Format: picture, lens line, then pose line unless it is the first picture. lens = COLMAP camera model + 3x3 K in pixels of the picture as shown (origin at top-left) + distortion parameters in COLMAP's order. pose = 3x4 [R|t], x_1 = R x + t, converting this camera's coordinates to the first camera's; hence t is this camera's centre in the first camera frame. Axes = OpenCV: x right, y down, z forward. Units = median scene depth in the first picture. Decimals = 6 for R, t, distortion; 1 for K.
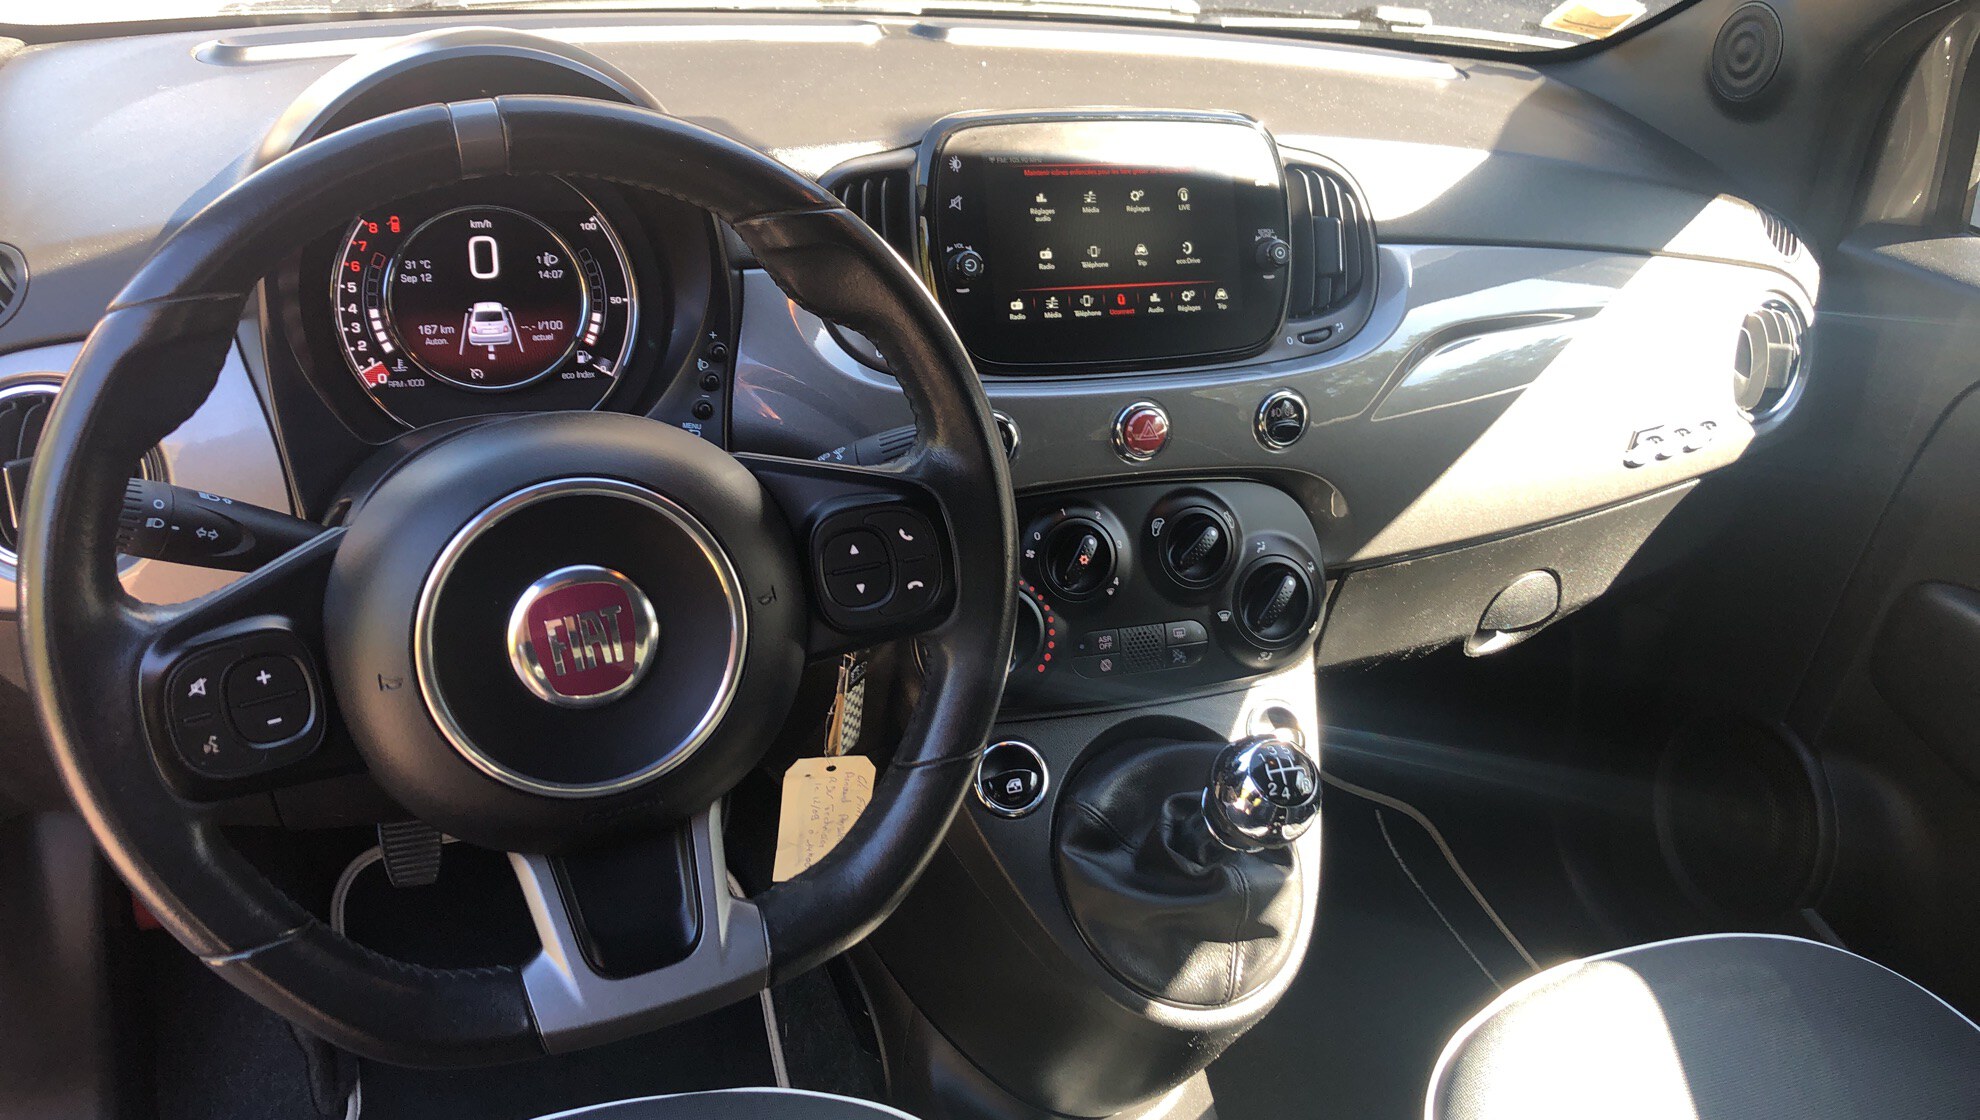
lens RADIAL K [[1664.2, 0, 994.9], [0, 1664.2, 520.5], [0, 0, 1]] dist [0.023924, -0.006938]
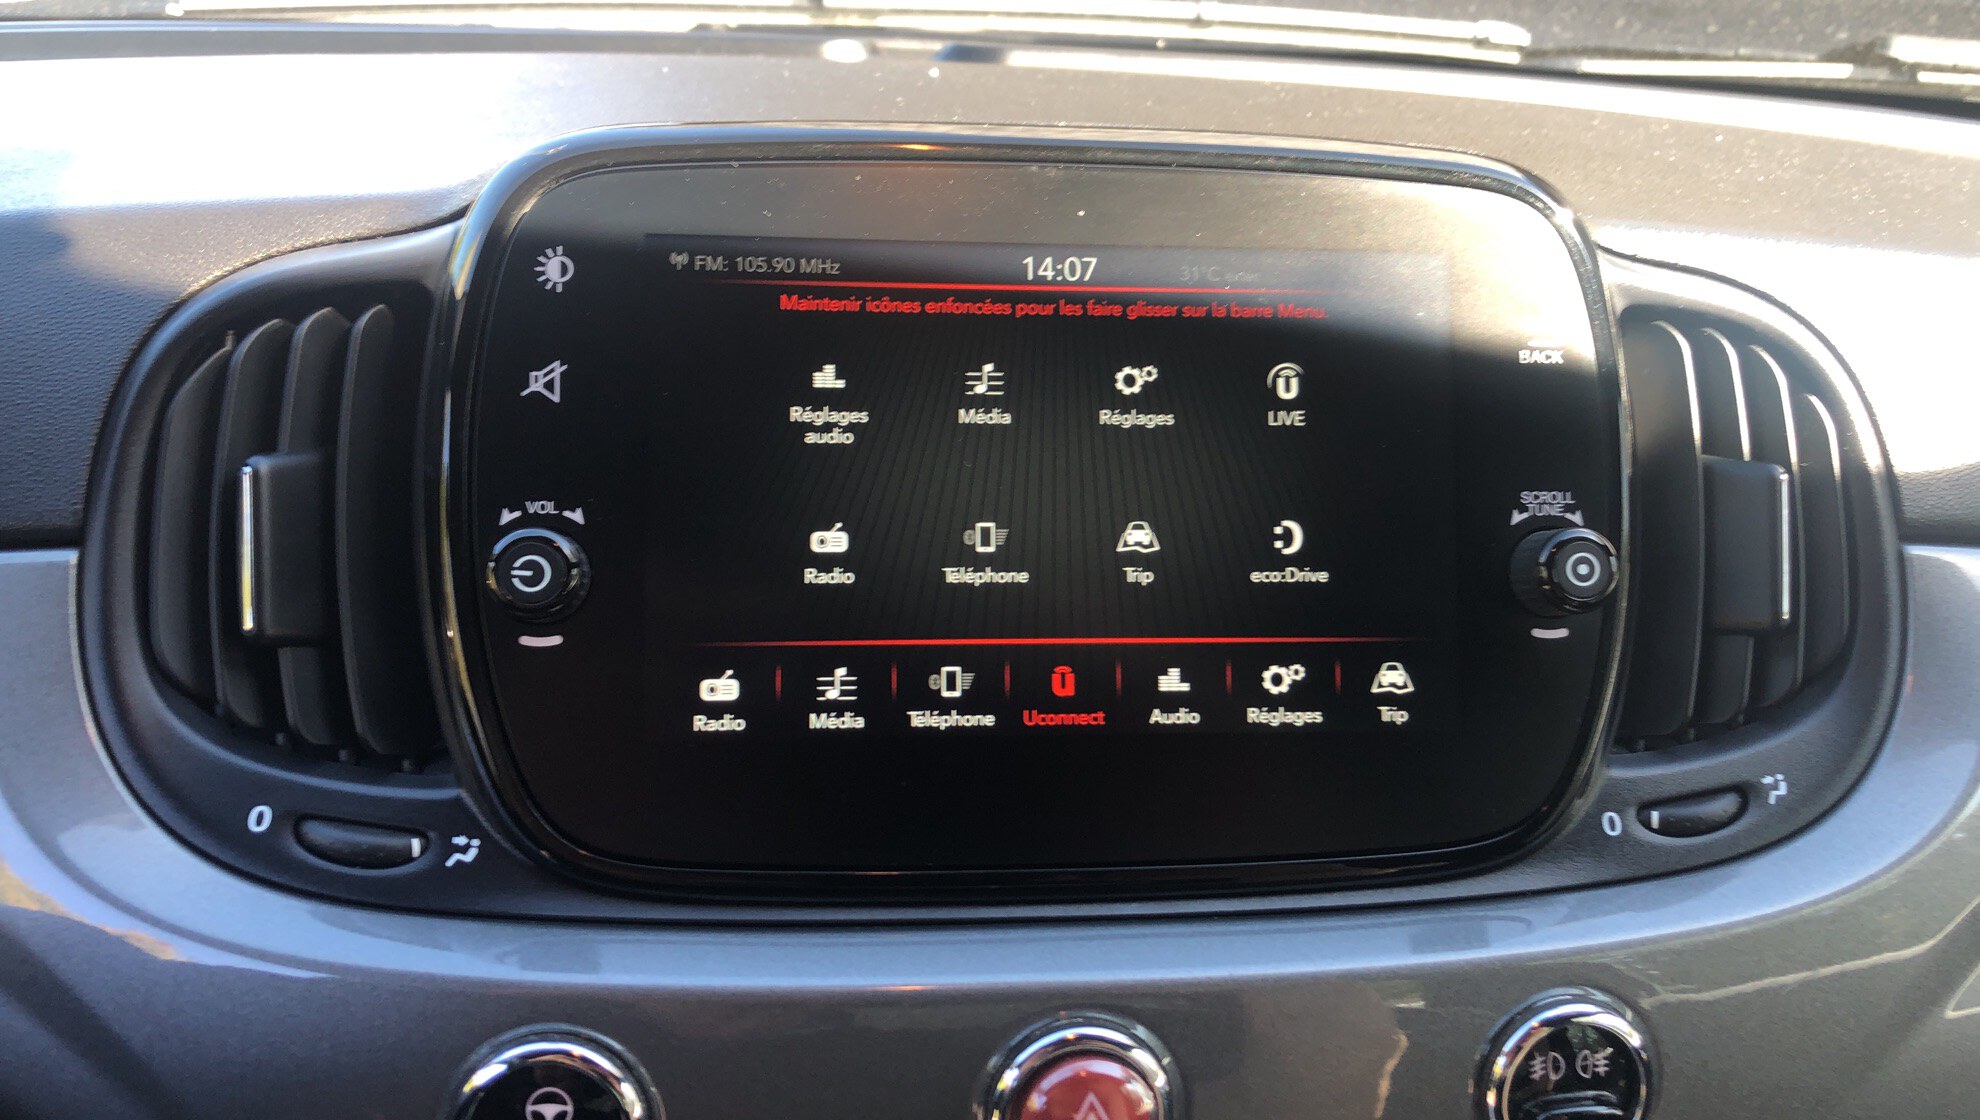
lens RADIAL K [[1664.2, 0, 964.3], [0, 1664.2, 515.5], [0, 0, 1]] dist [0.023924, -0.006938]
pose [[0.965425, 0.057398, -0.254285, 0.137728], [-0.083110, 0.992326, -0.091550, -0.131522], [0.247079, 0.109518, 0.962786, 0.657395]]
